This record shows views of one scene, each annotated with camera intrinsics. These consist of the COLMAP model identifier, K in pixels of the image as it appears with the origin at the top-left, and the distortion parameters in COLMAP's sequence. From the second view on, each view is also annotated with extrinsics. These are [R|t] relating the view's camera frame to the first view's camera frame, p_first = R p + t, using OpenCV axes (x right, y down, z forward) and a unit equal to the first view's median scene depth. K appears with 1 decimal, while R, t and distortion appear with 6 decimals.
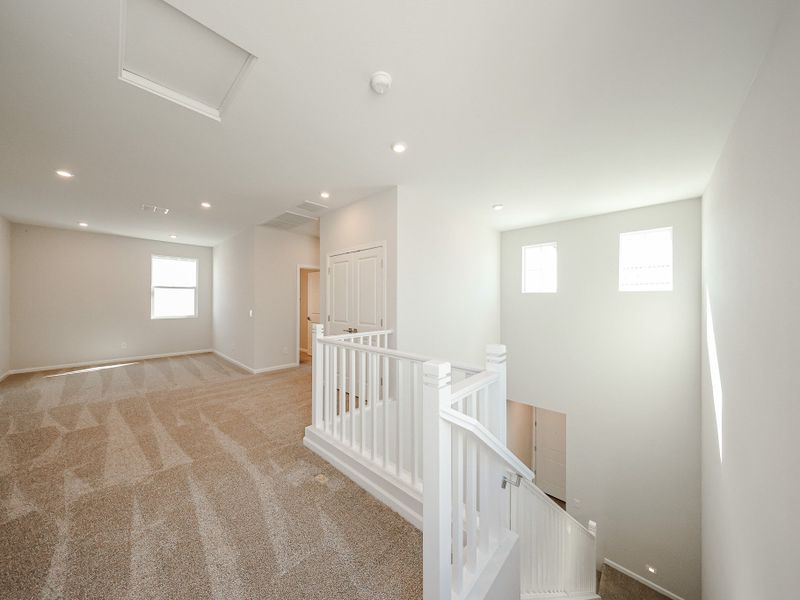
lens RADIAL K [[271.3, 0, 400.0], [0, 271.3, 300.0], [0, 0, 1]] dist [0.000505, 0.000074]
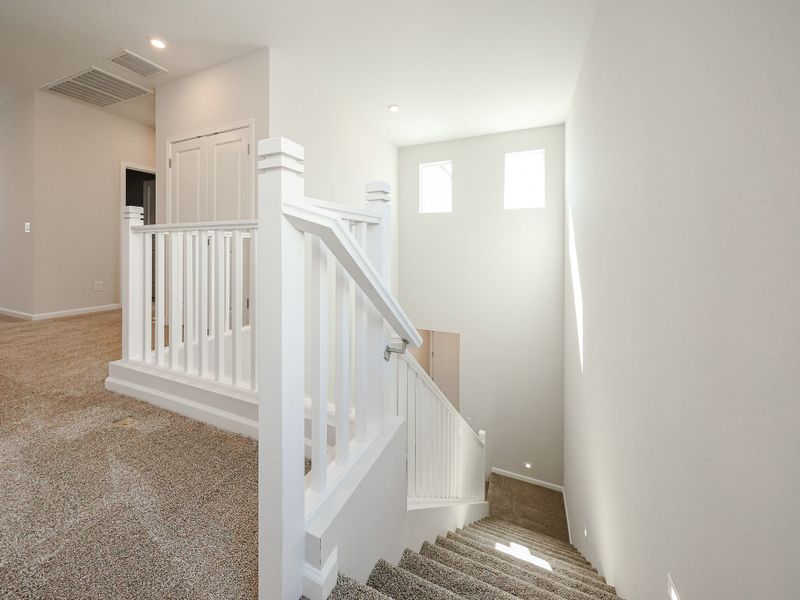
lens RADIAL K [[272.5, 0, 407.0], [0, 272.5, 299.3], [0, 0, 1]] dist [0.000092, 0.000049]
pose [[0.940820, -0.001719, 0.338901, 0.117060], [-0.000359, 0.999982, 0.006069, 0.357357], [-0.338906, -0.005832, 0.940802, 0.162544]]
